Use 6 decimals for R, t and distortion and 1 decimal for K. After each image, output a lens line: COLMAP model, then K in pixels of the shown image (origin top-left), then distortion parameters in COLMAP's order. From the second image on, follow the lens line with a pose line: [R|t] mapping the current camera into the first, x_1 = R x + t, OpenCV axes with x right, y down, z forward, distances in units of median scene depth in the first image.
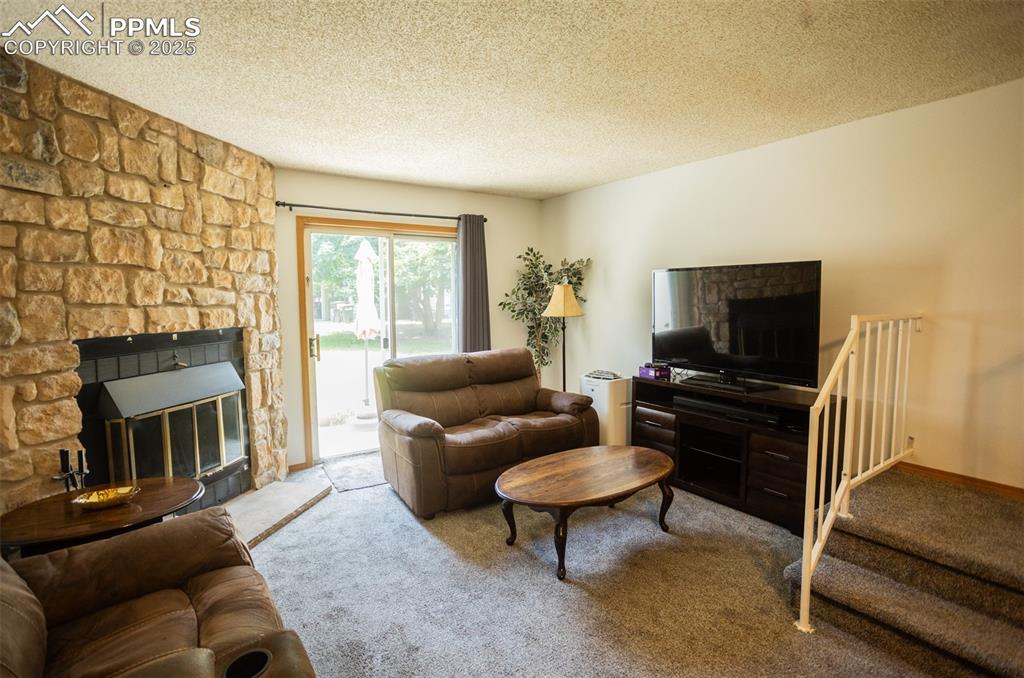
lens RADIAL K [[505.8, 0, 512.0], [0, 505.8, 339.0], [0, 0, 1]] dist [-0.061506, 0.031605]
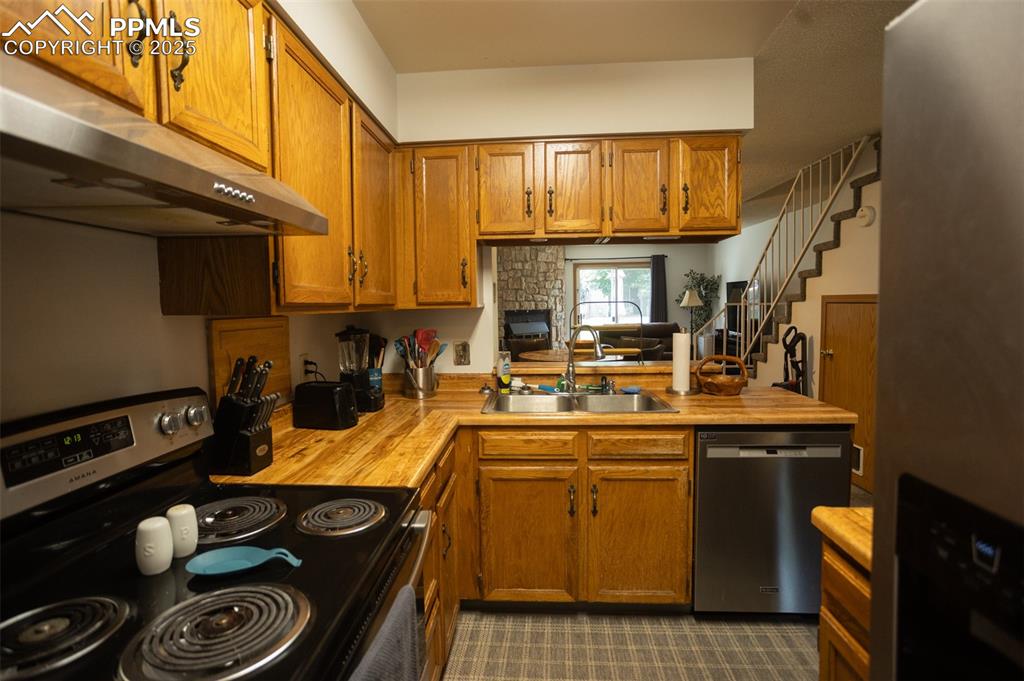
lens RADIAL K [[517.4, 0, 507.8], [0, 517.4, 334.4], [0, 0, 1]] dist [0.002103, 0.000737]
pose [[0.795506, 0.028625, -0.605269, 1.188400], [-0.034955, 0.999388, 0.001323, 0.141868], [0.604937, 0.020104, 0.796020, -1.656234]]
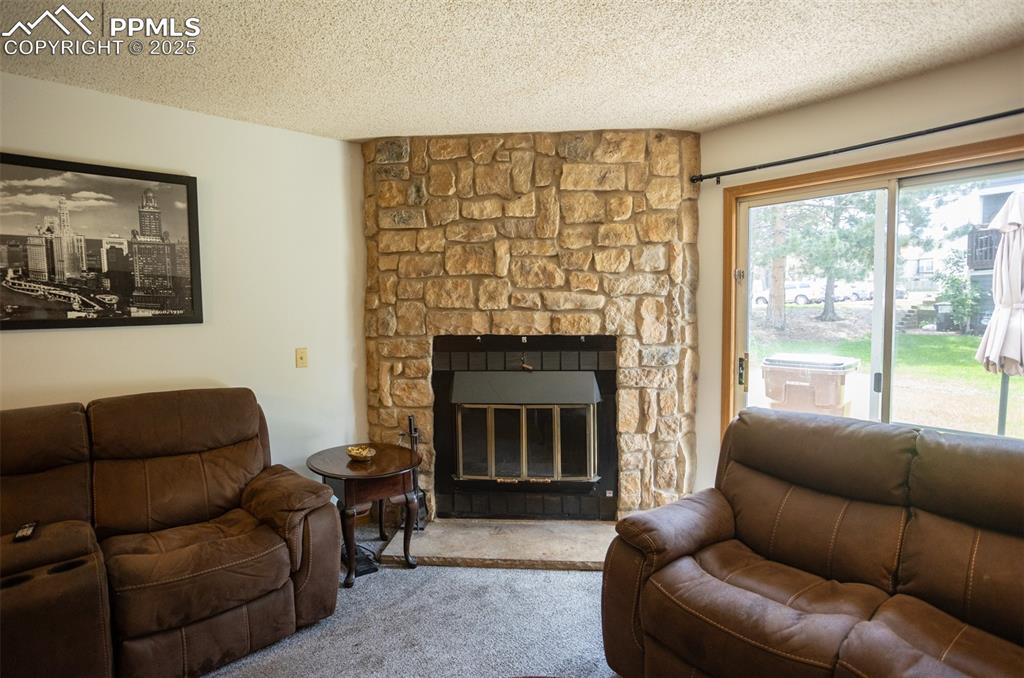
lens RADIAL K [[530.4, 0, 507.3], [0, 530.4, 333.8], [0, 0, 1]] dist [-0.056211, 0.040325]
pose [[0.094134, 0.057426, -0.993902, 0.448764], [-0.069759, 0.996262, 0.050955, -0.074314], [0.993113, 0.064537, 0.097788, 0.892155]]
